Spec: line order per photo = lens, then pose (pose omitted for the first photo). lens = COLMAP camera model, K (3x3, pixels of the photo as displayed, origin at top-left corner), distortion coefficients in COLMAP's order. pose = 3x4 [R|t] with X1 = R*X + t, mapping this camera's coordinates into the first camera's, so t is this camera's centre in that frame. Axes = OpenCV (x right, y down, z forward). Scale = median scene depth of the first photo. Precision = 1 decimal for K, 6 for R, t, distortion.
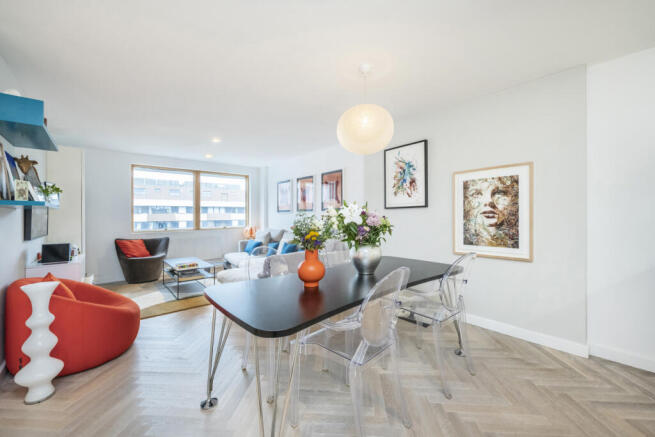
lens RADIAL K [[264.7, 0, 333.4], [0, 264.7, 217.5], [0, 0, 1]] dist [0.003015, -0.002317]
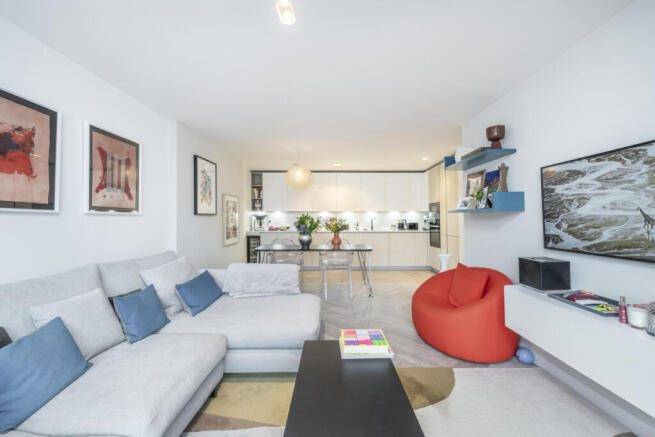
lens RADIAL K [[264.7, 0, 328.5], [0, 264.7, 207.9], [0, 0, 1]] dist [0.003015, -0.002317]
pose [[-0.747120, 0.040535, 0.663452, -0.656620], [0.013978, 0.998876, -0.045287, -0.004723], [-0.664542, -0.024561, -0.746847, 1.121690]]
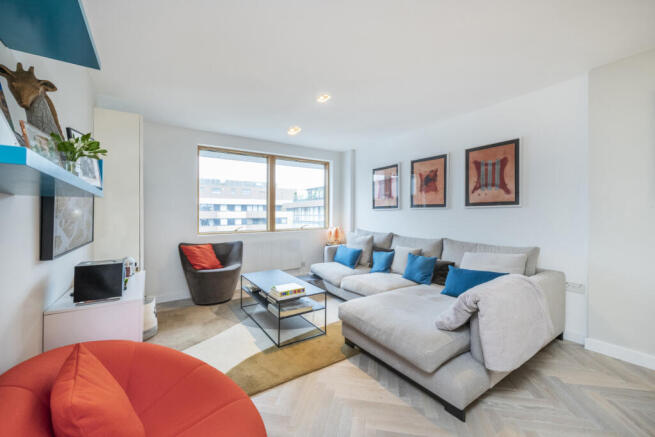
lens RADIAL K [[264.7, 0, 329.8], [0, 264.7, 214.6], [0, 0, 1]] dist [0.003015, -0.002317]
pose [[0.991897, 0.003883, -0.126988, -0.313898], [-0.004450, 0.999981, -0.004180, 0.000109], [0.126969, 0.004711, 0.991895, 0.318934]]
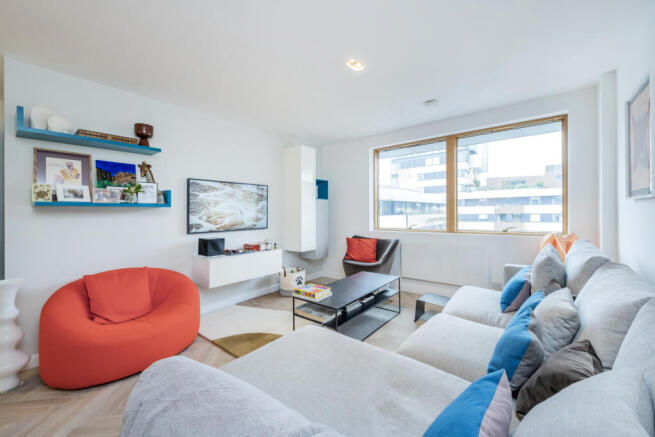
lens RADIAL K [[264.7, 0, 329.7], [0, 264.7, 213.9], [0, 0, 1]] dist [0.003015, -0.002317]
pose [[0.181814, 0.014724, -0.983223, 0.054545], [0.006701, 0.999846, 0.016212, -0.009279], [0.983310, -0.009537, 0.181687, 0.776710]]
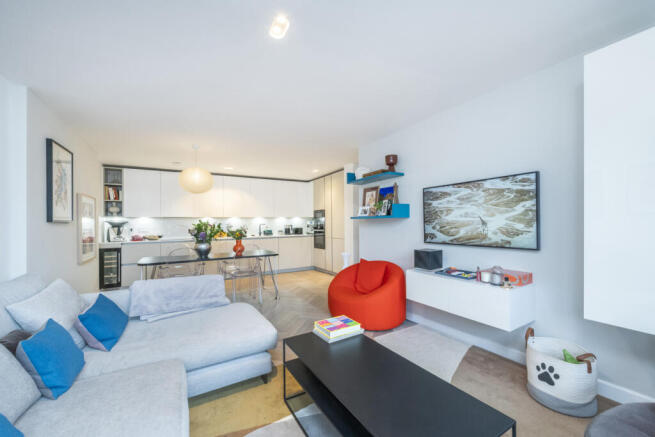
lens RADIAL K [[264.7, 0, 330.4], [0, 264.7, 217.9], [0, 0, 1]] dist [0.003015, -0.002317]
pose [[-0.981245, 0.029165, 0.190548, -0.530035], [0.026346, 0.999503, -0.017309, -0.008784], [-0.190958, -0.011964, -0.981525, 1.238066]]
